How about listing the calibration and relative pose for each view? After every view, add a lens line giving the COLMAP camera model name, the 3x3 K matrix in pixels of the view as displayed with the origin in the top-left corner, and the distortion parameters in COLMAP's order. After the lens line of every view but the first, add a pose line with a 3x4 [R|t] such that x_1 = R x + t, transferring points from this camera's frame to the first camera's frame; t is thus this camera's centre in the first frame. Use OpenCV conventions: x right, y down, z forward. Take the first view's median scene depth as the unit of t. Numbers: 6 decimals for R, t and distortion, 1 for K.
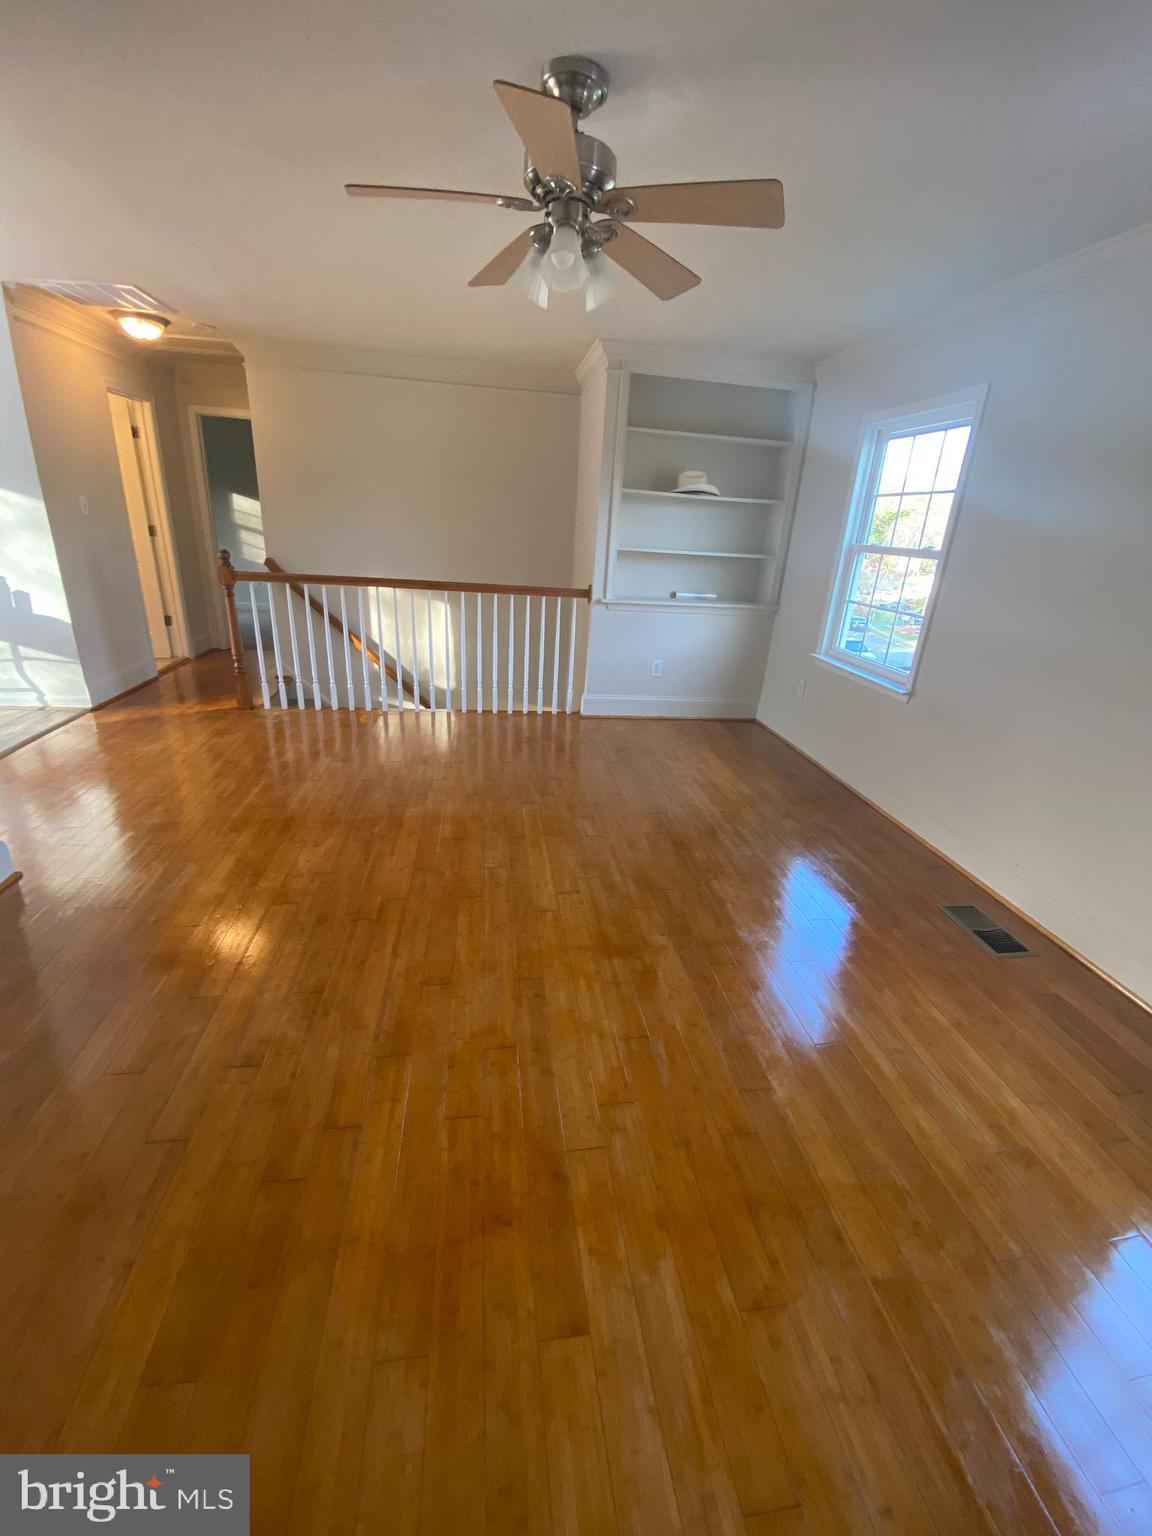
lens RADIAL K [[625.8, 0, 581.0], [0, 625.8, 767.1], [0, 0, 1]] dist [0.008375, -0.013281]
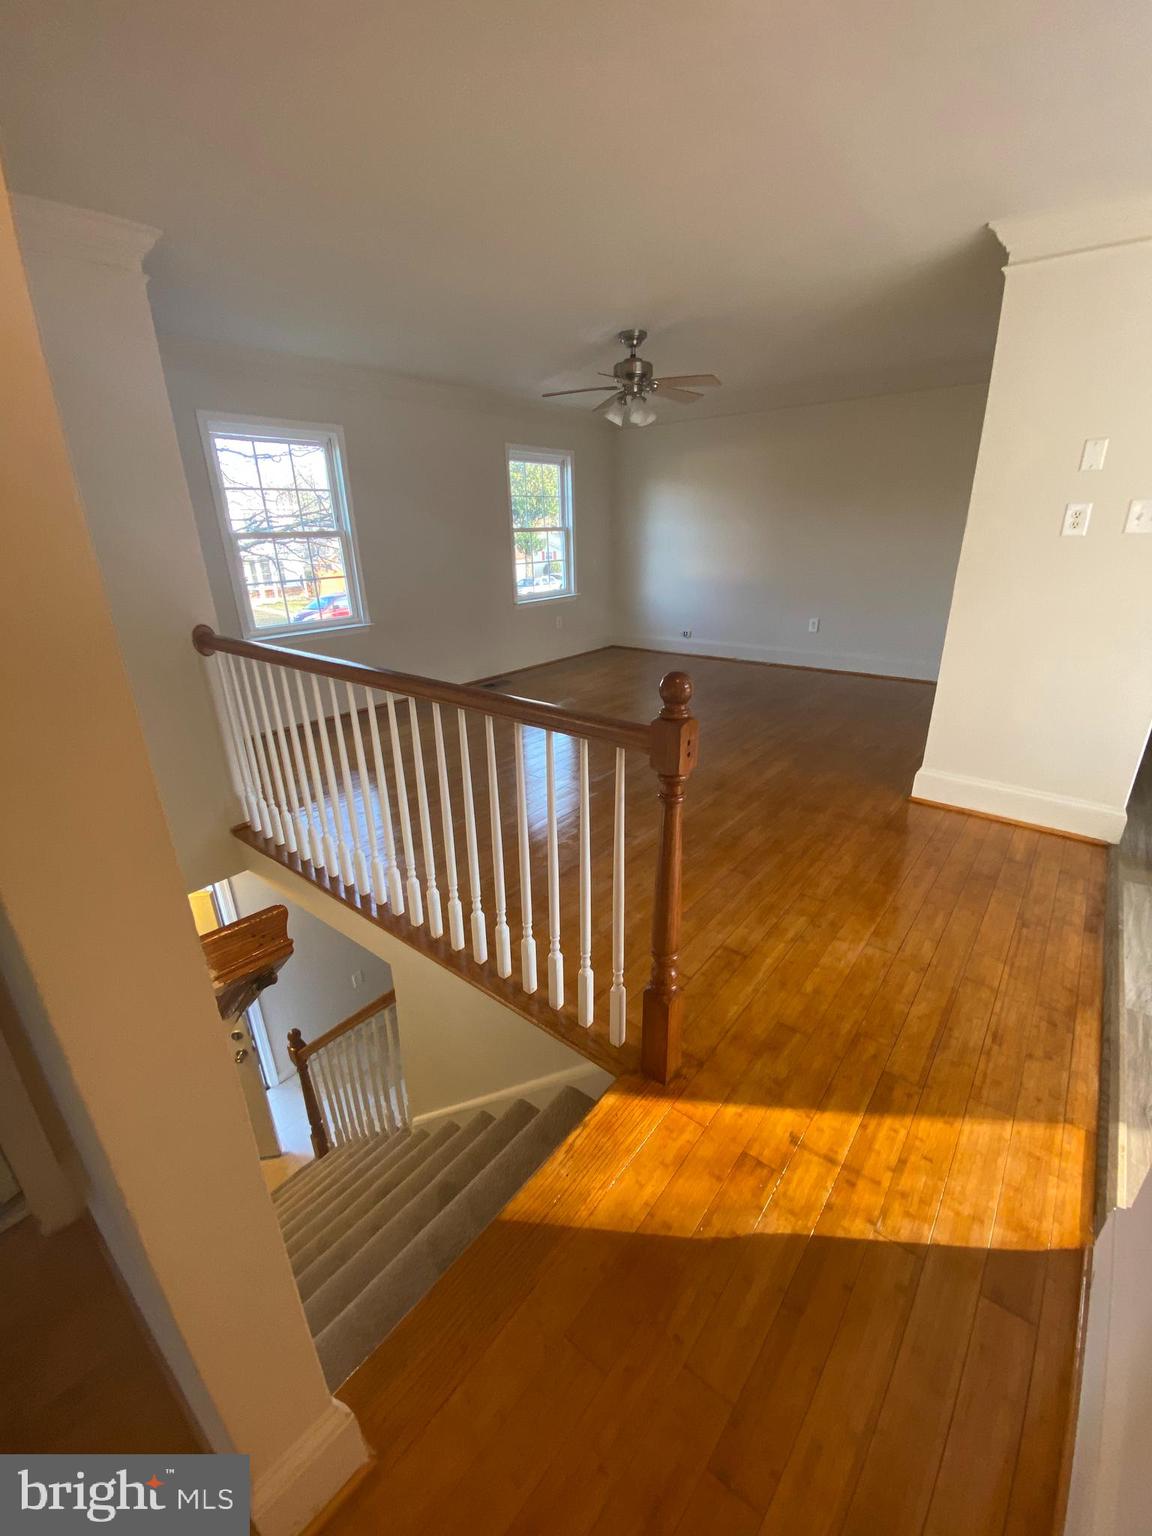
lens RADIAL K [[619.4, 0, 580.1], [0, 619.4, 769.8], [0, 0, 1]] dist [0.021022, -0.023216]
pose [[-0.676855, -0.314496, 0.665552, -0.668659], [0.246852, 0.754813, 0.607719, -0.450942], [-0.693493, 0.575630, -0.433264, 1.054607]]
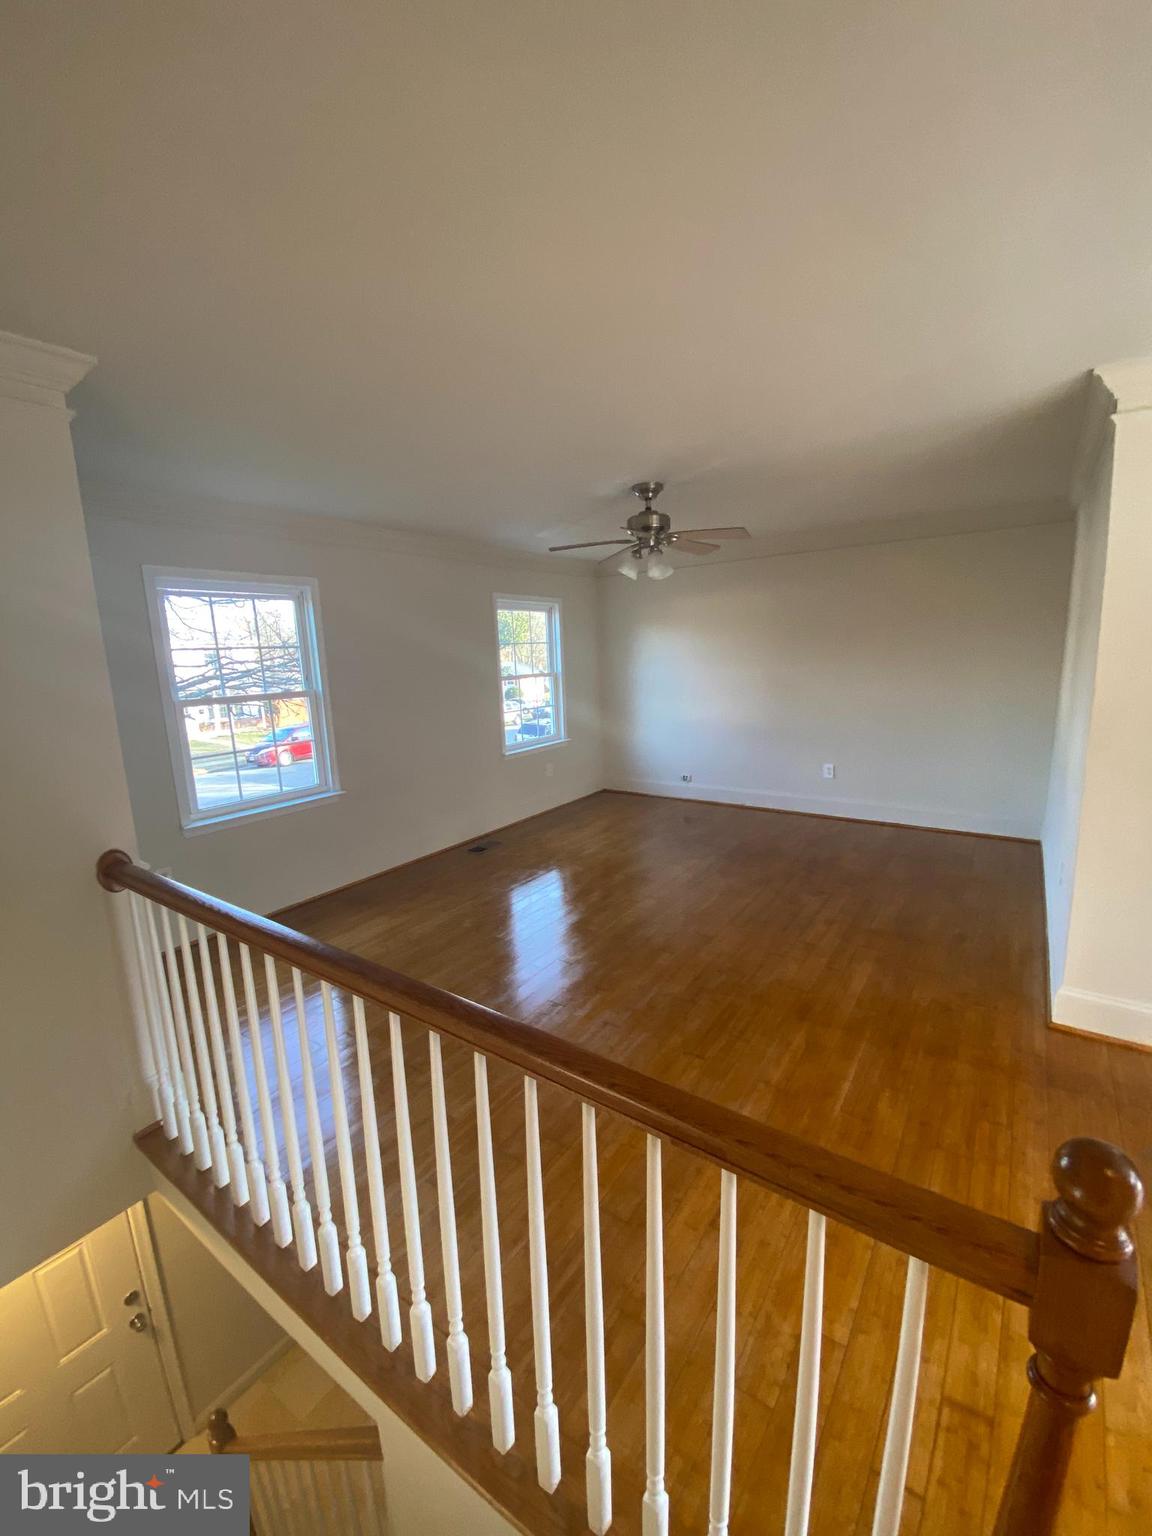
lens RADIAL K [[622.8, 0, 578.6], [0, 622.8, 766.0], [0, 0, 1]] dist [0.001229, -0.012410]
pose [[-0.725642, -0.162690, 0.668563, -0.488717], [0.240894, 0.850085, 0.468322, -0.454702], [-0.644526, 0.500887, -0.577666, 0.977612]]
